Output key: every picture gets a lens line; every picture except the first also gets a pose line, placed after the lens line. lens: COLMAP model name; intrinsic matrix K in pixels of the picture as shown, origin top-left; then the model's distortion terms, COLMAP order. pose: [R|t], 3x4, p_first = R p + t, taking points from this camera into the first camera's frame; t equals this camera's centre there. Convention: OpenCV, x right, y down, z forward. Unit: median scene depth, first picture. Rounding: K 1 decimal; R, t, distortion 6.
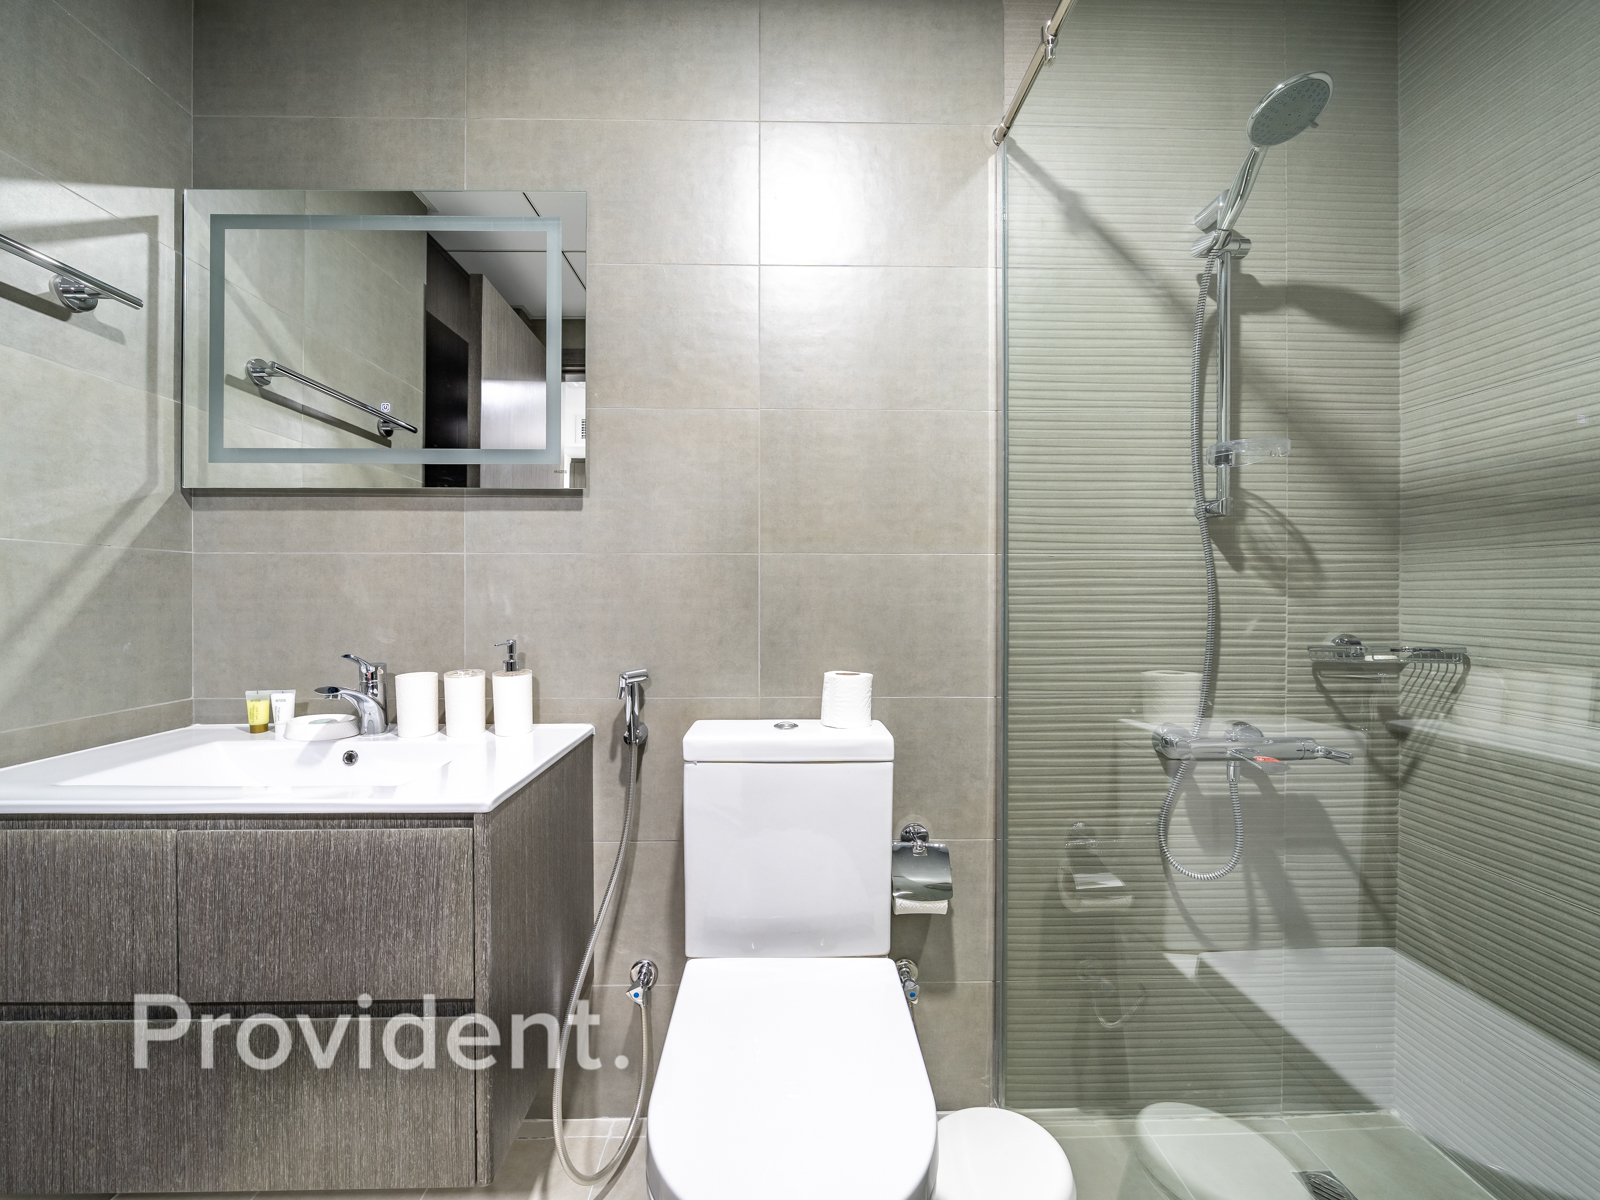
lens RADIAL K [[643.6, 0, 796.4], [0, 643.6, 593.7], [0, 0, 1]] dist [-0.002355, -0.000418]
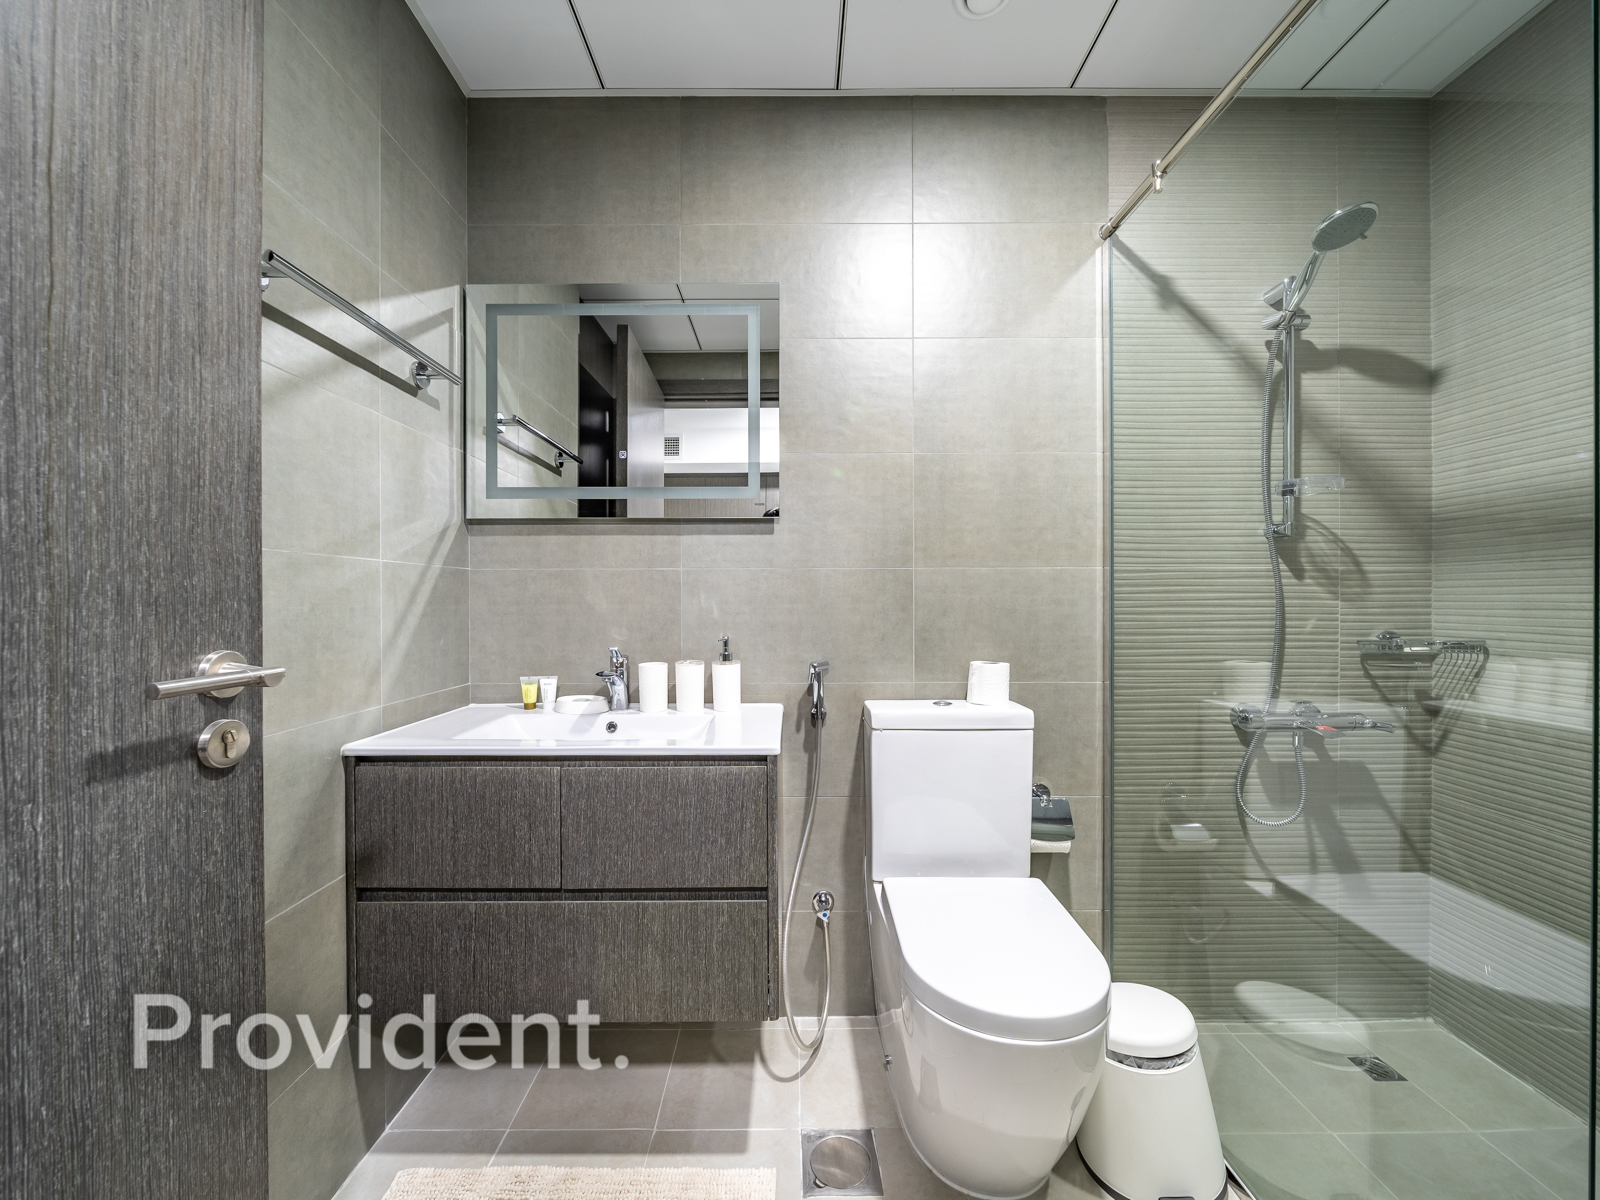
lens RADIAL K [[668.4, 0, 787.5], [0, 668.4, 599.5], [0, 0, 1]] dist [-0.000300, -0.001355]
pose [[0.999858, -0.003297, -0.016500, -0.285571], [0.003298, 0.999995, 0.000042, -0.001549], [0.016500, -0.000096, 0.999864, -0.310963]]
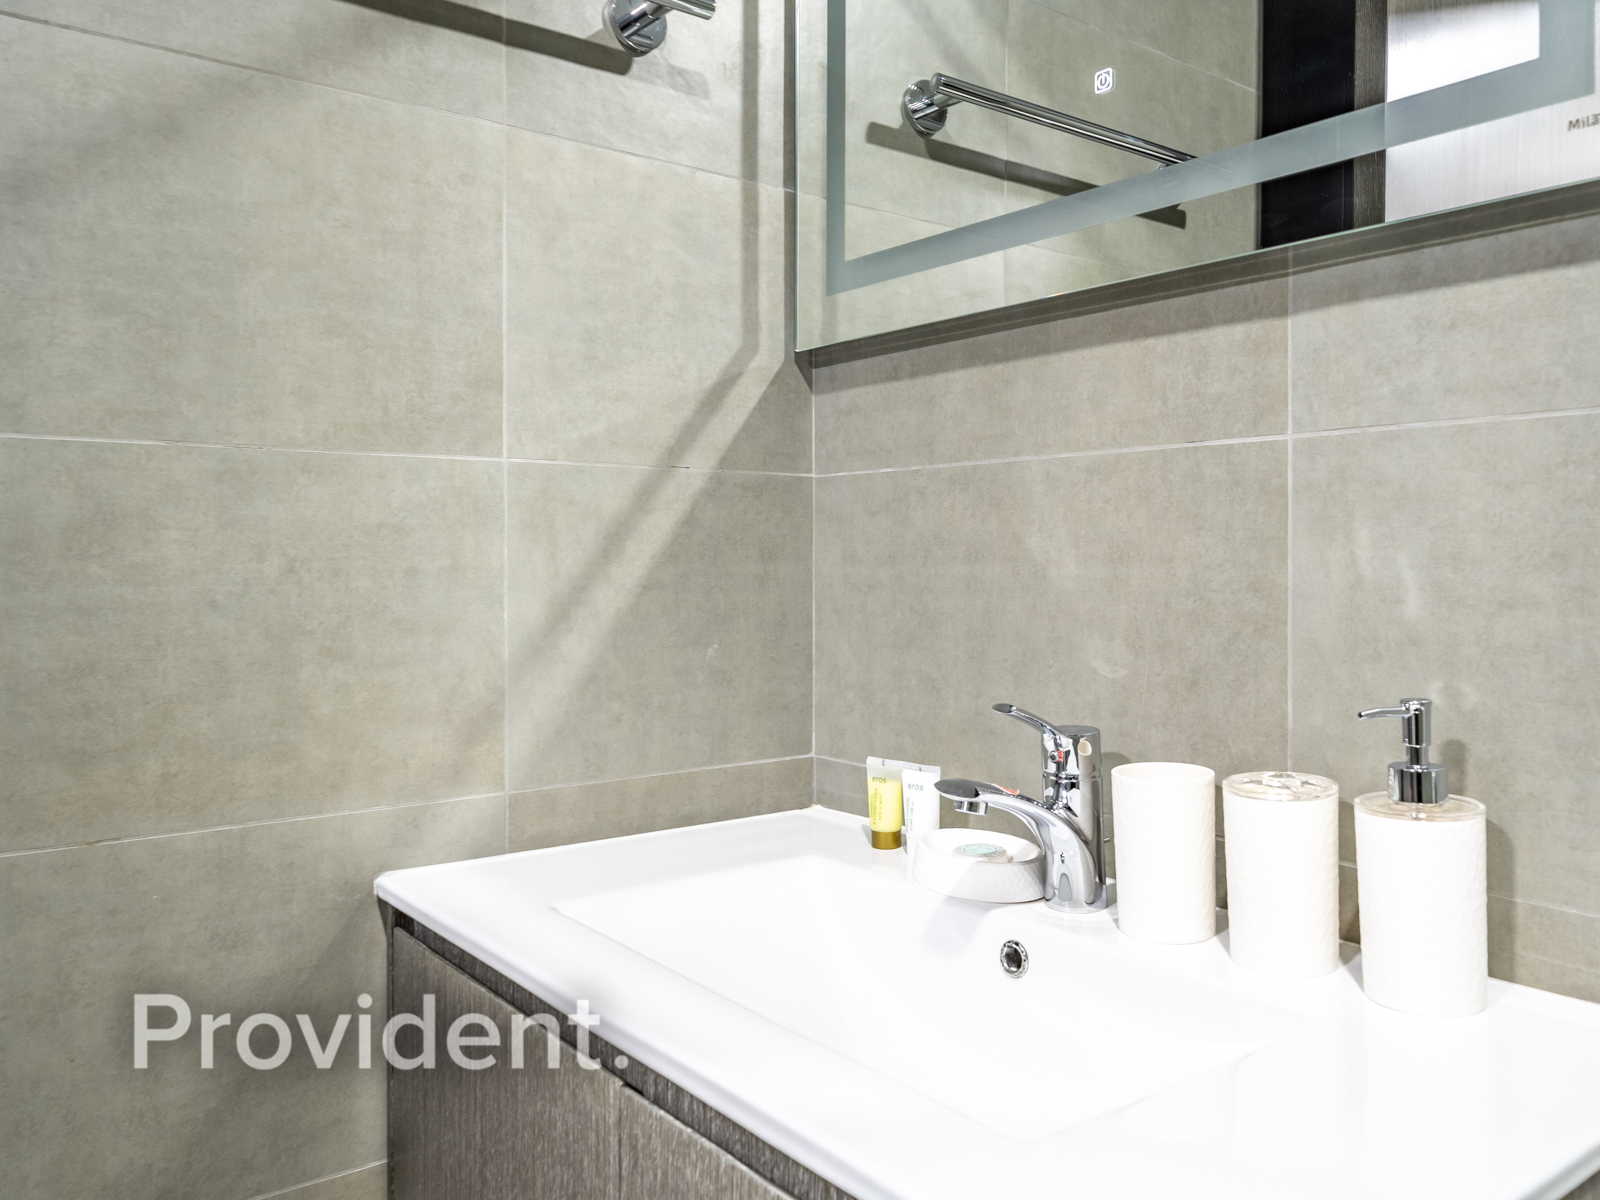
lens RADIAL K [[1250.6, 0, 803.1], [0, 1250.6, 563.6], [0, 0, 1]] dist [0.002416, -0.000084]
pose [[0.593985, 0.002769, -0.804471, -0.126753], [0.001888, 0.999987, 0.004836, 0.002448], [0.804474, -0.004391, 0.593972, 0.385565]]
